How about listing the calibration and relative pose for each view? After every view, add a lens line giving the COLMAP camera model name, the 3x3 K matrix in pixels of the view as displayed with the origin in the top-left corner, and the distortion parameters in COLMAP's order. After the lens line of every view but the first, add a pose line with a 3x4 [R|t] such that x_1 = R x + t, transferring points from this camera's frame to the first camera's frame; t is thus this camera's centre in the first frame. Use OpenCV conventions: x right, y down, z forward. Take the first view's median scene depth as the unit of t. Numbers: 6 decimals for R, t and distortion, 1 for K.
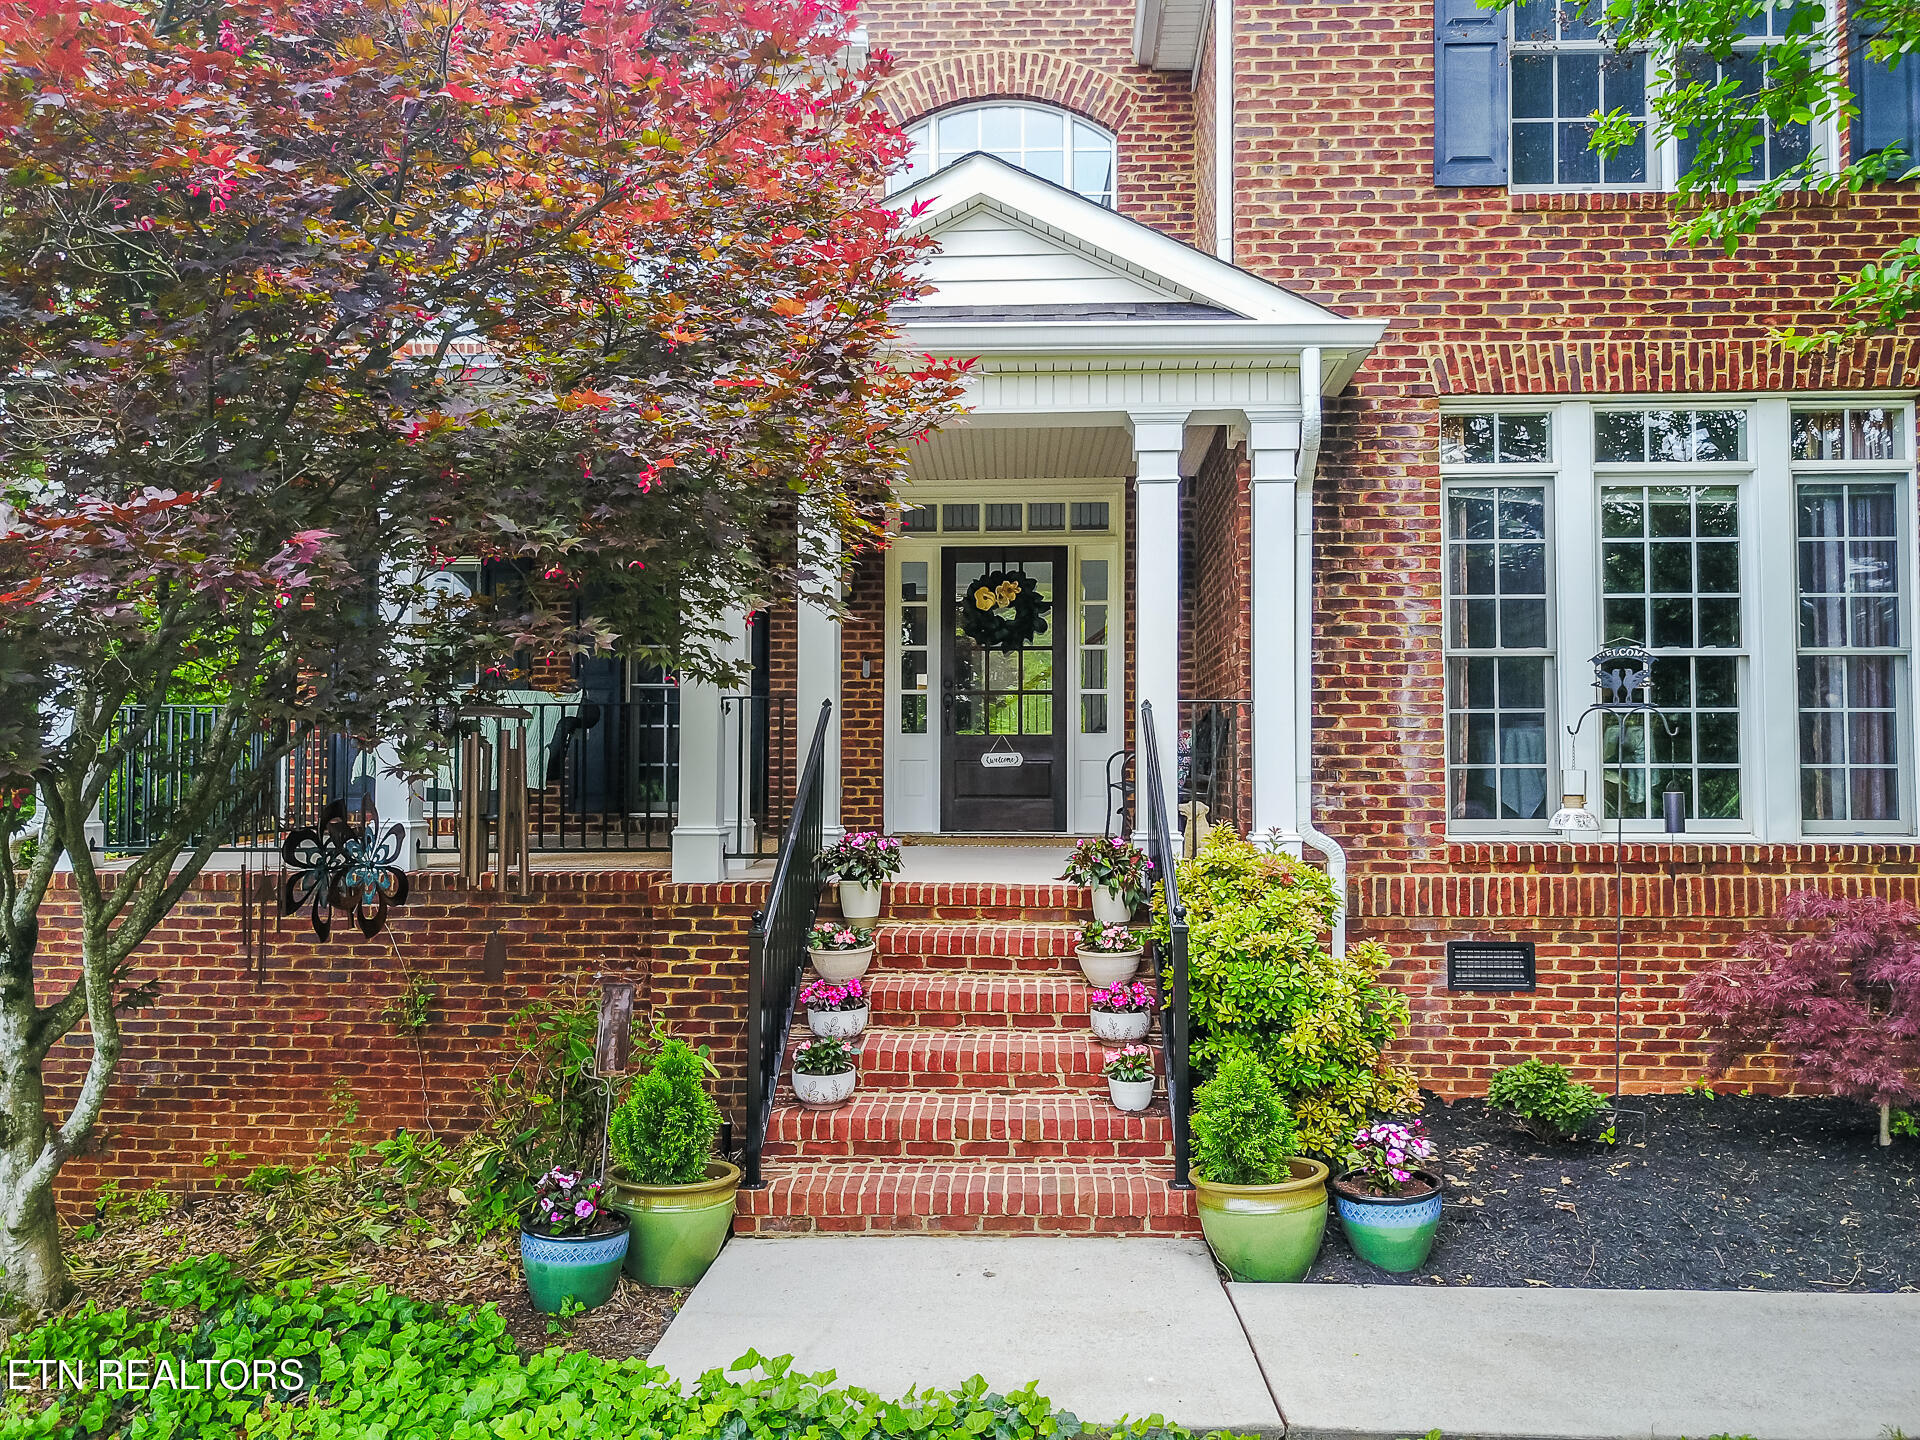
lens RADIAL K [[1428.1, 0, 960.0], [0, 1428.1, 720.0], [0, 0, 1]] dist [0.040872, -0.002548]
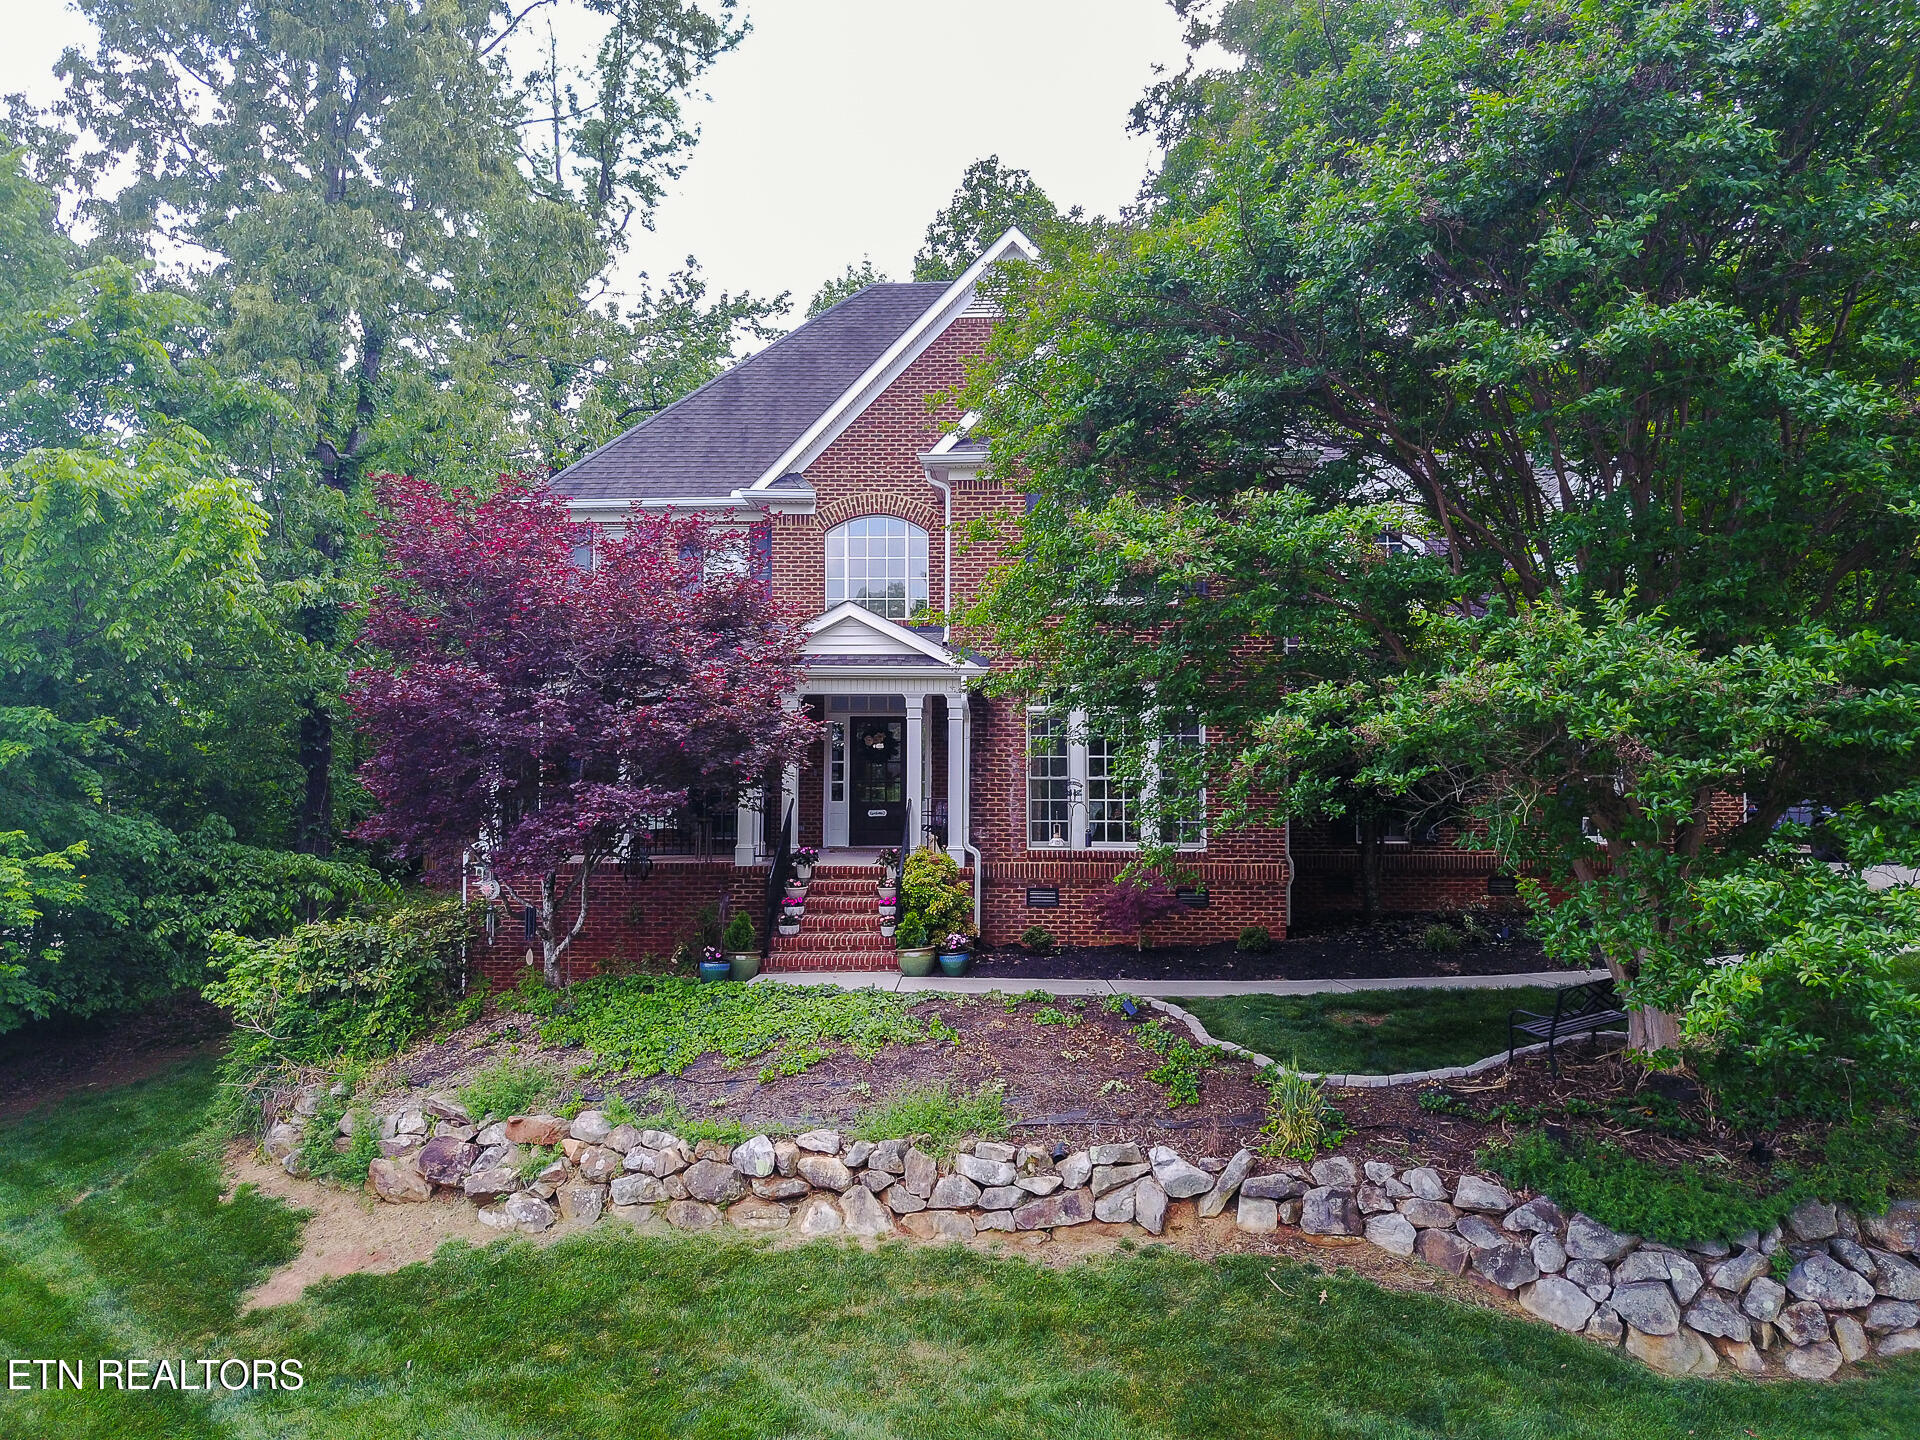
lens RADIAL K [[1428.1, 0, 960.0], [0, 1428.1, 720.0], [0, 0, 1]] dist [0.040872, -0.002548]
pose [[1.000000, 0.000091, -0.000371, 0.232032], [-0.000094, 0.999971, -0.007597, -0.145839], [0.000370, 0.007597, 0.999971, -1.760532]]
